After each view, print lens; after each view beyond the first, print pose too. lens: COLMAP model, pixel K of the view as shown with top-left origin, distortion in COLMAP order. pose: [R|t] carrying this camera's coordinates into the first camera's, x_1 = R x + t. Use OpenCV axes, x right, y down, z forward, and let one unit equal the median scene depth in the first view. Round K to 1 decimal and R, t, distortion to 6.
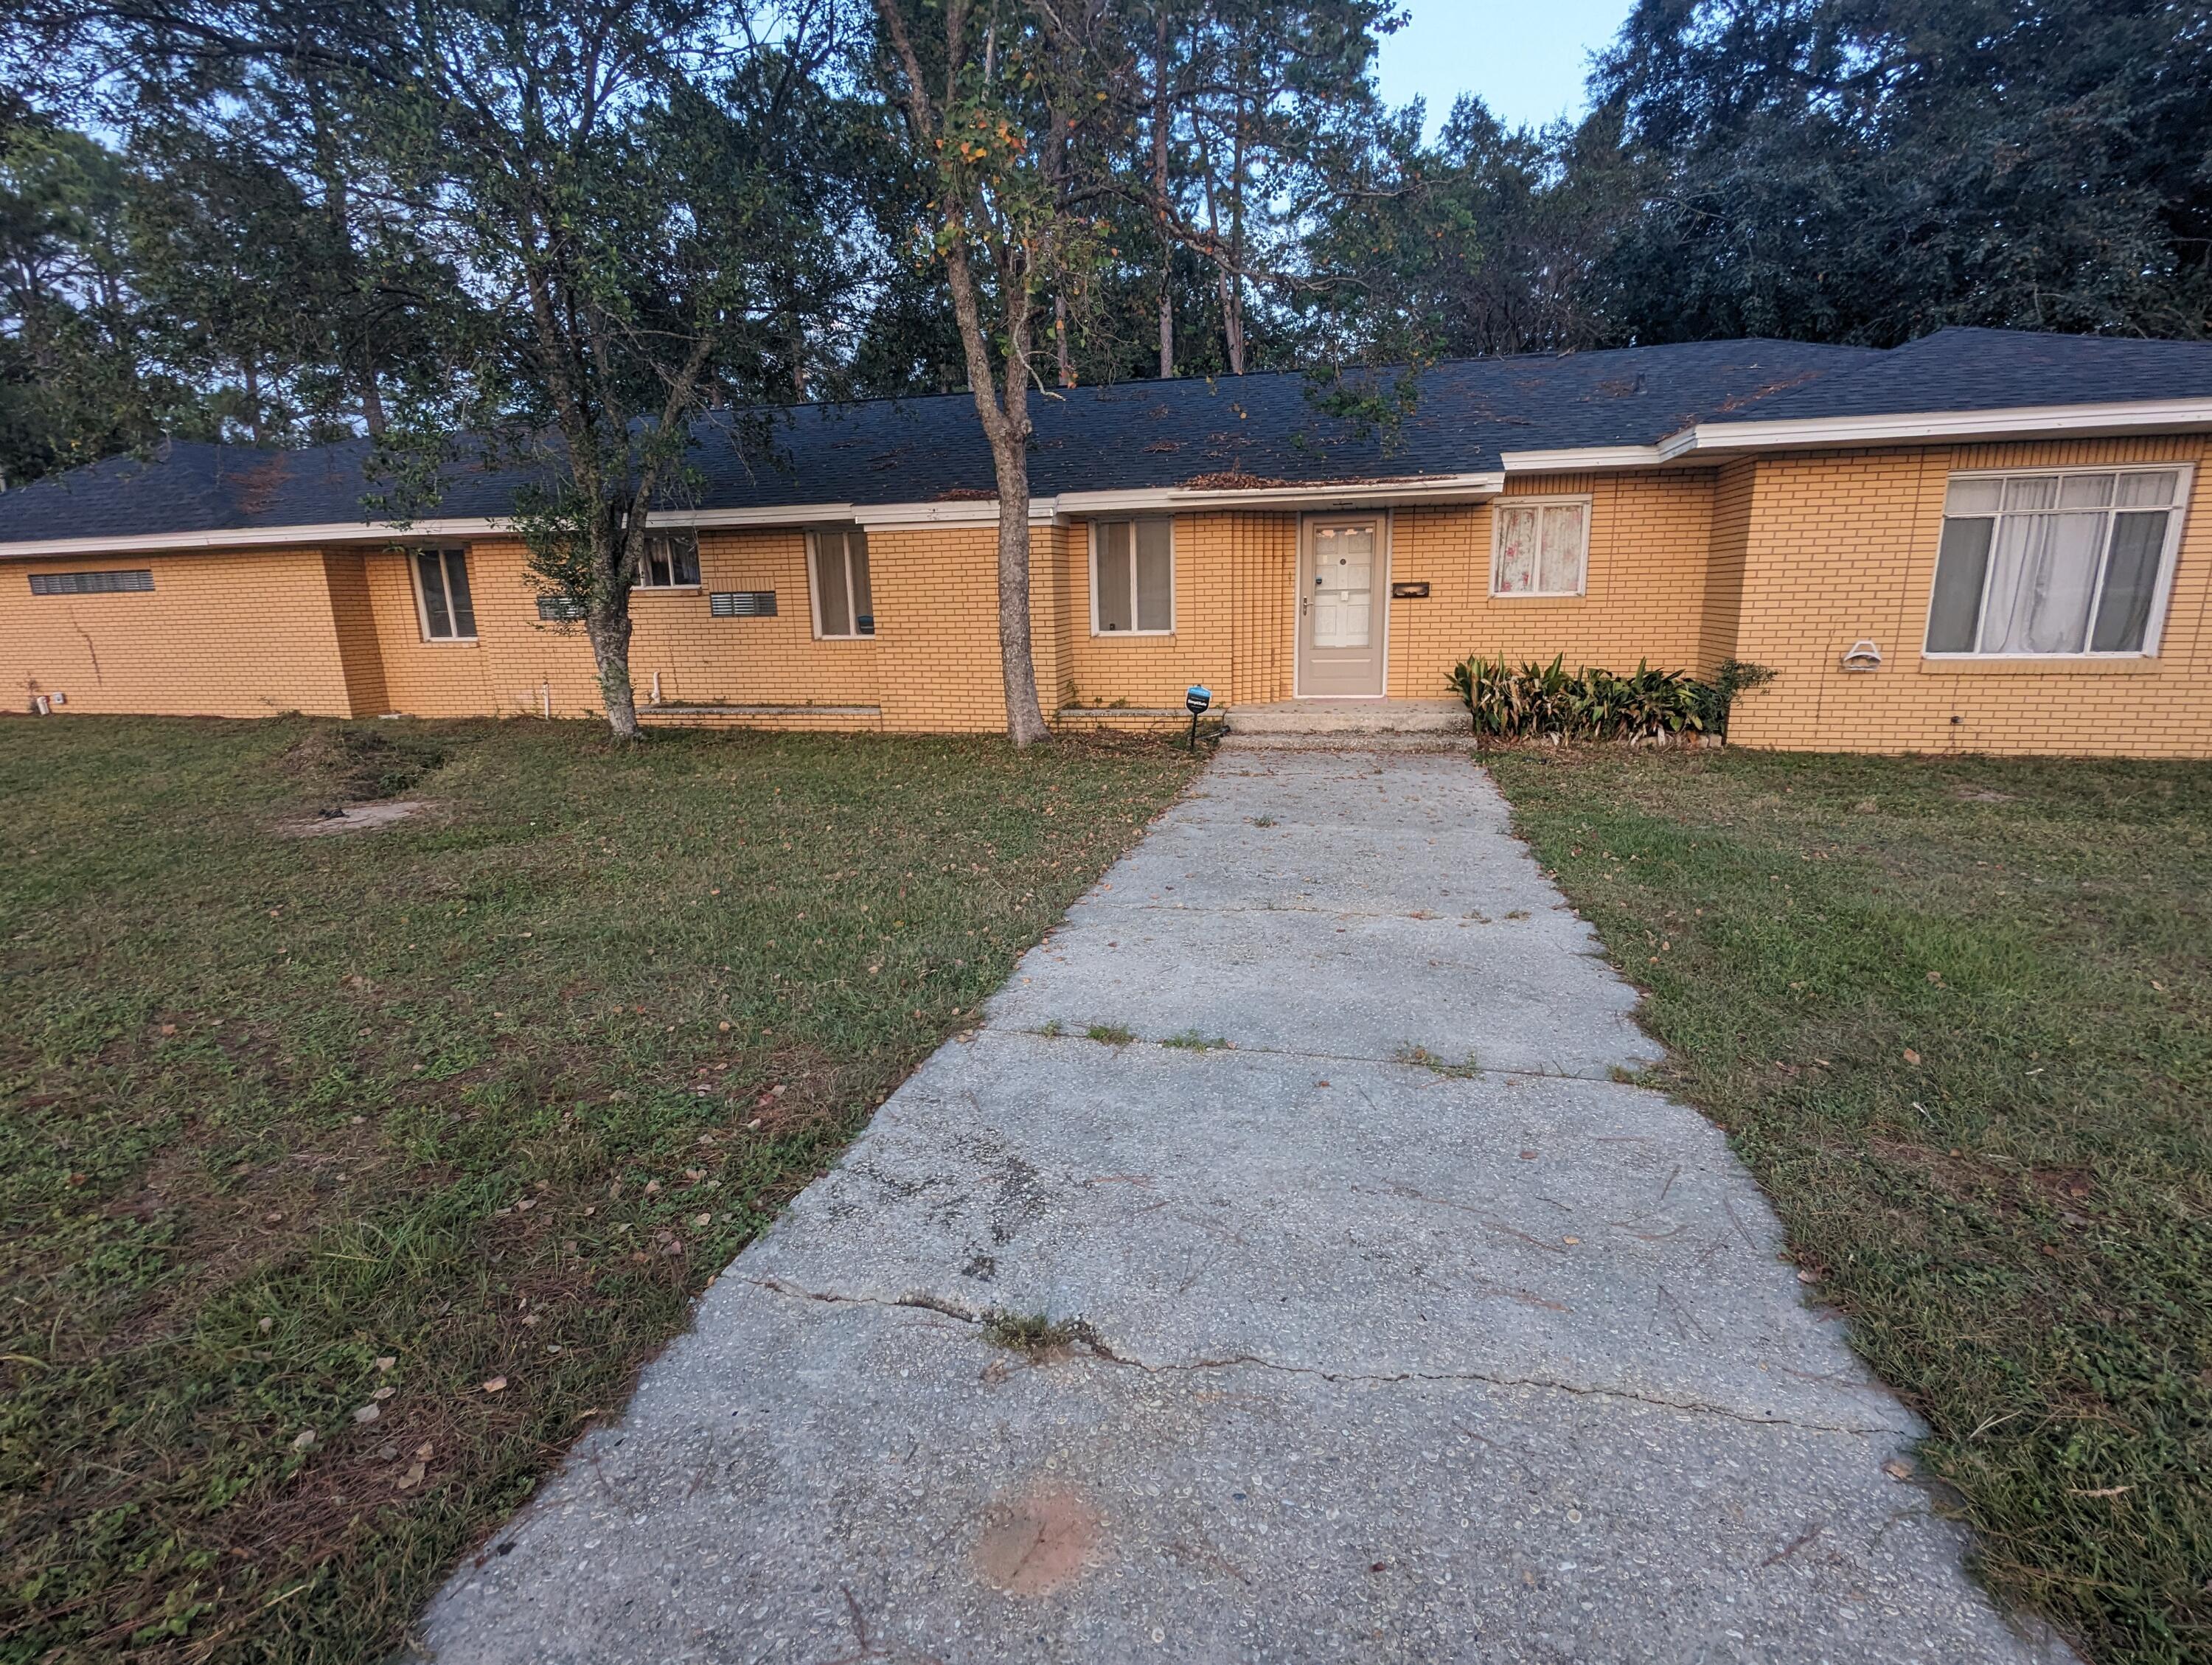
lens RADIAL K [[1056.6, 0, 1111.1], [0, 1056.6, 837.1], [0, 0, 1]] dist [0.001839, -0.002524]
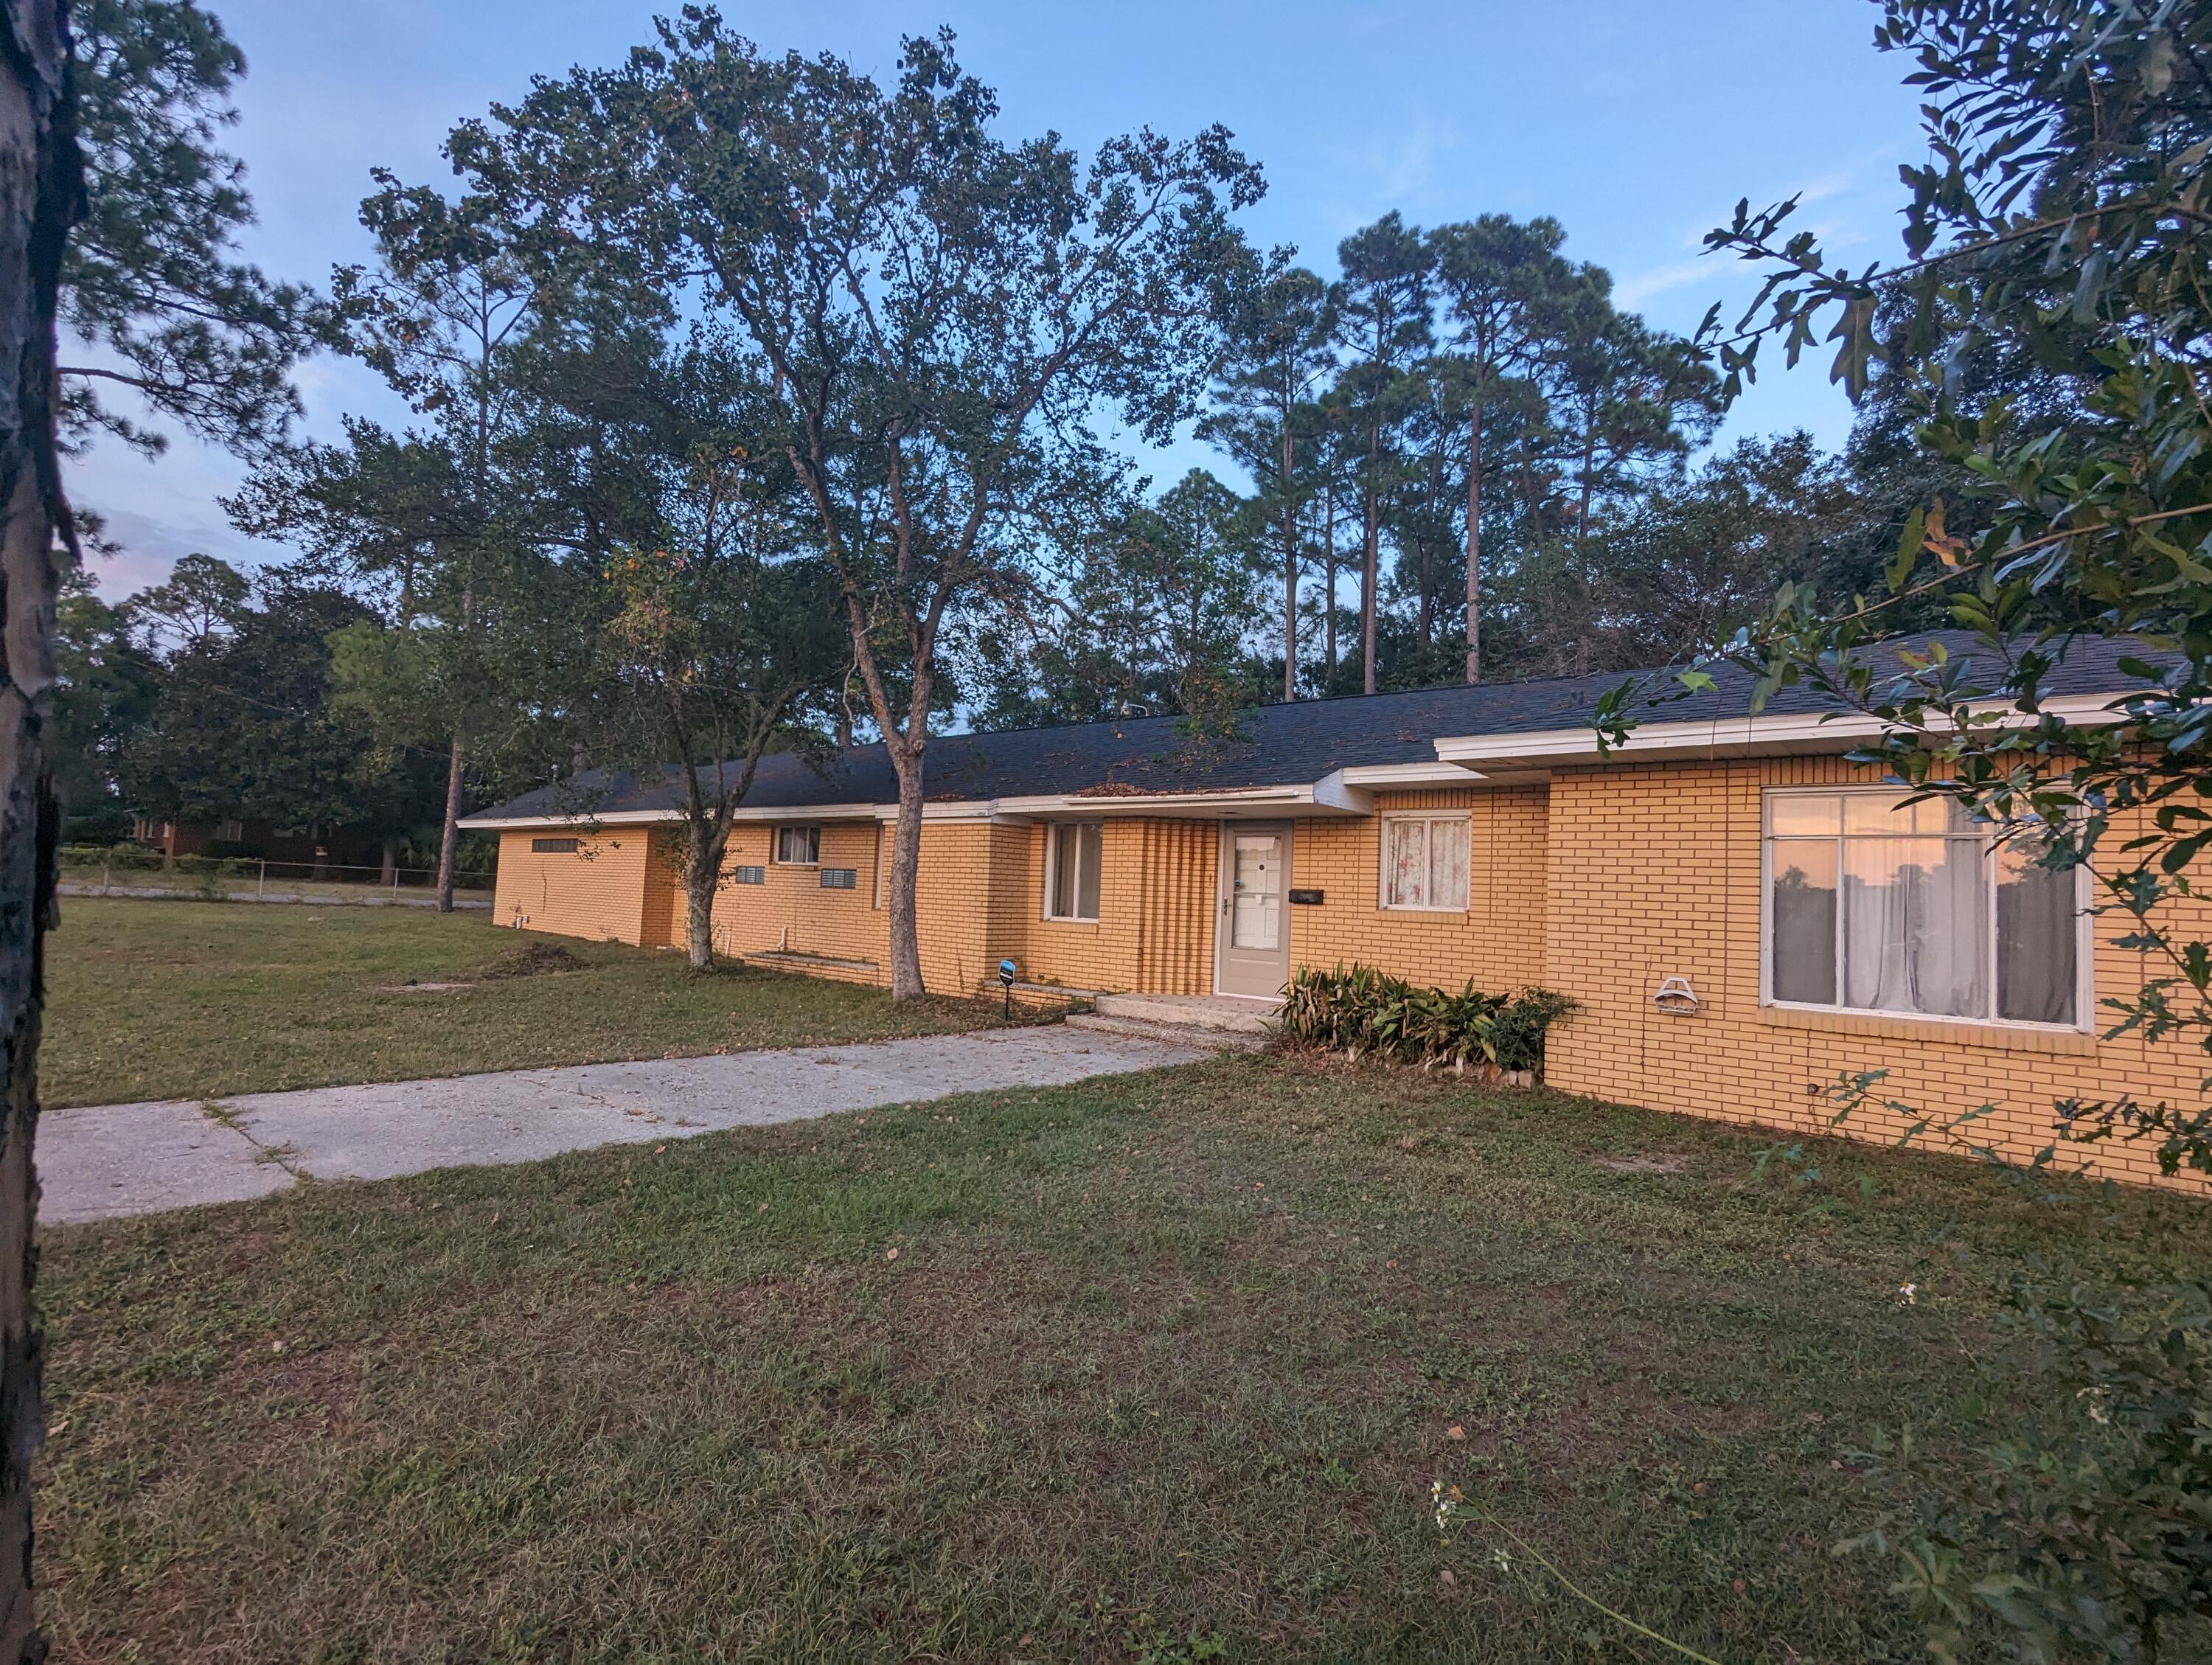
lens RADIAL K [[1056.6, 0, 1111.1], [0, 1056.6, 837.1], [0, 0, 1]] dist [0.001839, -0.002524]
pose [[0.887637, 0.034674, -0.459237, 0.601465], [-0.166661, 0.953764, -0.250118, -0.005741], [0.429331, 0.298551, 0.852374, 0.048706]]
